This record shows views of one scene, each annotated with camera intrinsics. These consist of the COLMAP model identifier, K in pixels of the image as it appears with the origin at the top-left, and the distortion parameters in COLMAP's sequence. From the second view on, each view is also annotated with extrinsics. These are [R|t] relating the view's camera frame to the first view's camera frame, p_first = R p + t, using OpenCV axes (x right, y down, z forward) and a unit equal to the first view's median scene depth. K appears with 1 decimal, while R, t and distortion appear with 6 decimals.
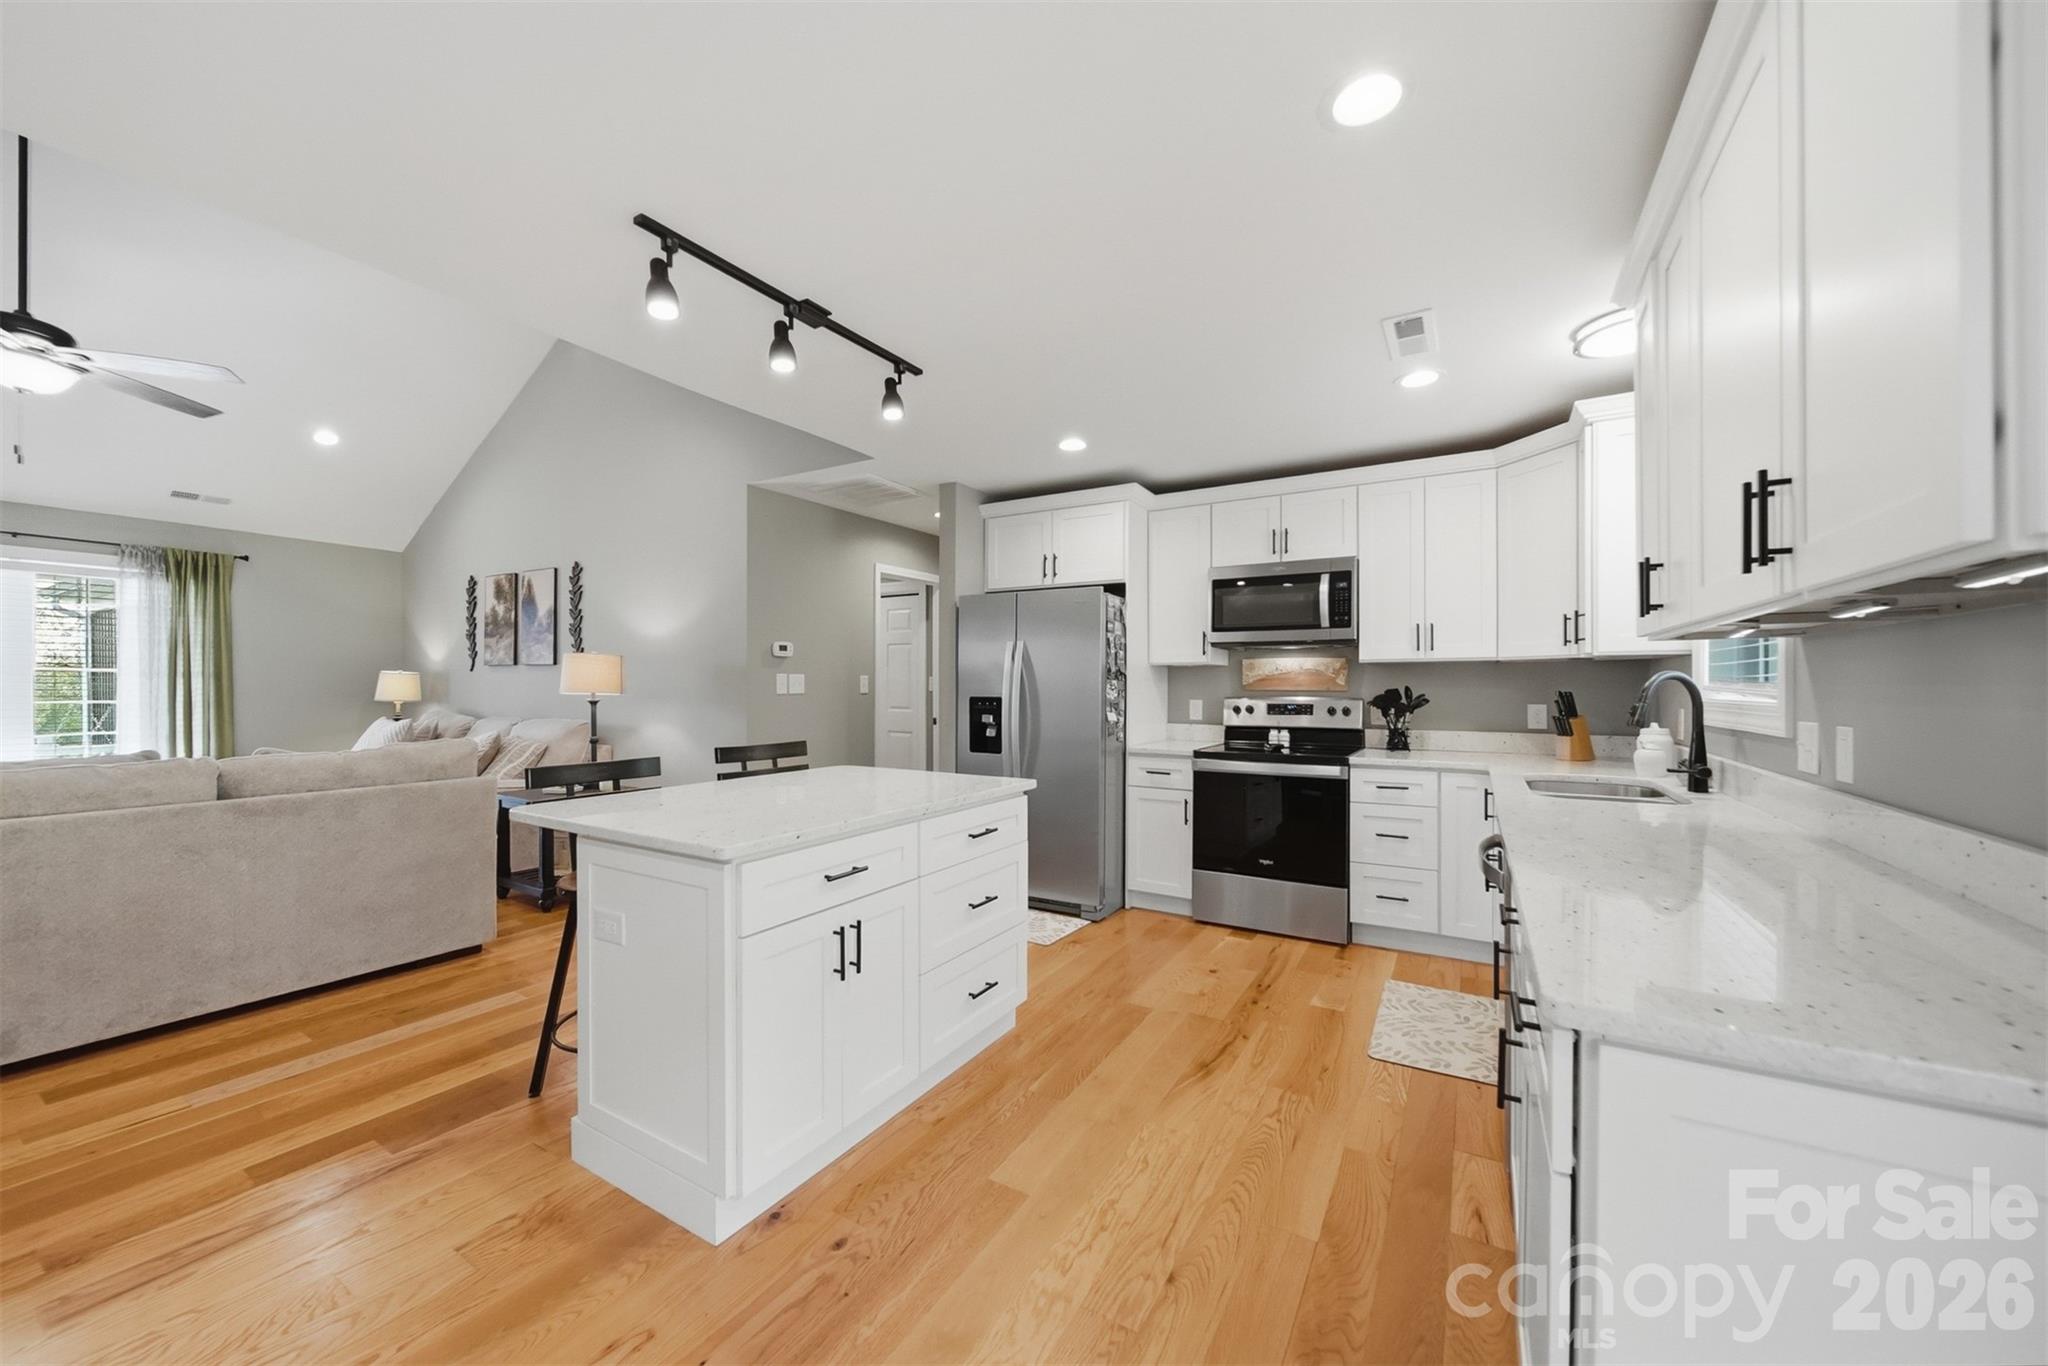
lens RADIAL K [[758.0, 0, 1050.9], [0, 758.0, 691.2], [0, 0, 1]] dist [0.001000, 0.000055]
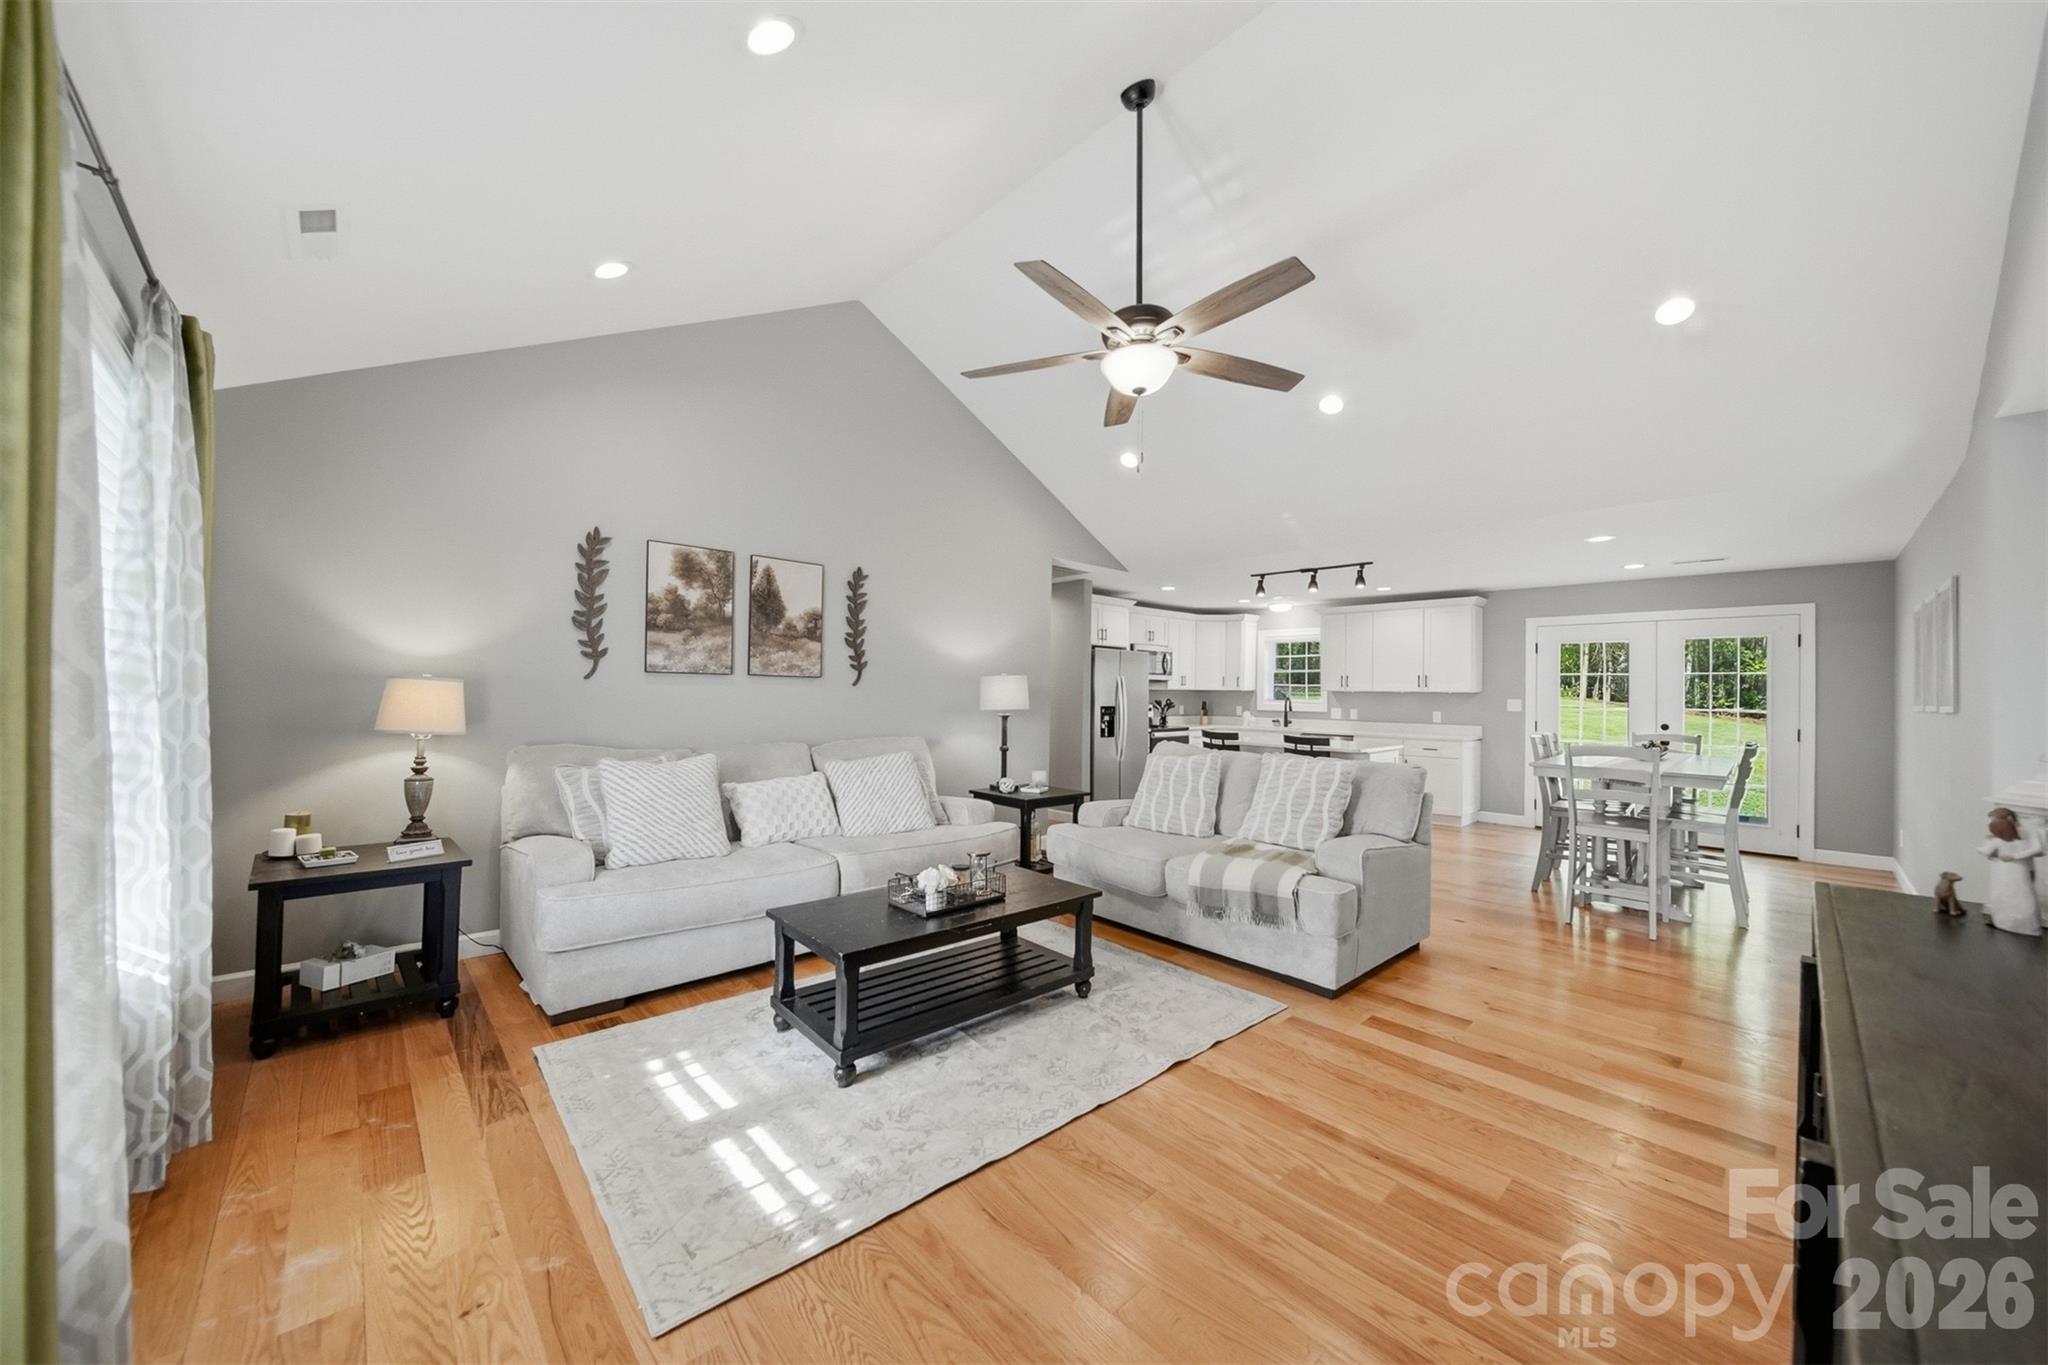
lens RADIAL K [[737.9, 0, 1010.7], [0, 737.9, 682.3], [0, 0, 1]] dist [-0.005791, -0.000131]
pose [[0.285034, 0.012051, 0.958442, -1.978624], [-0.007028, 0.999920, -0.010482, -0.031818], [-0.958492, -0.003748, 0.285096, 0.785483]]
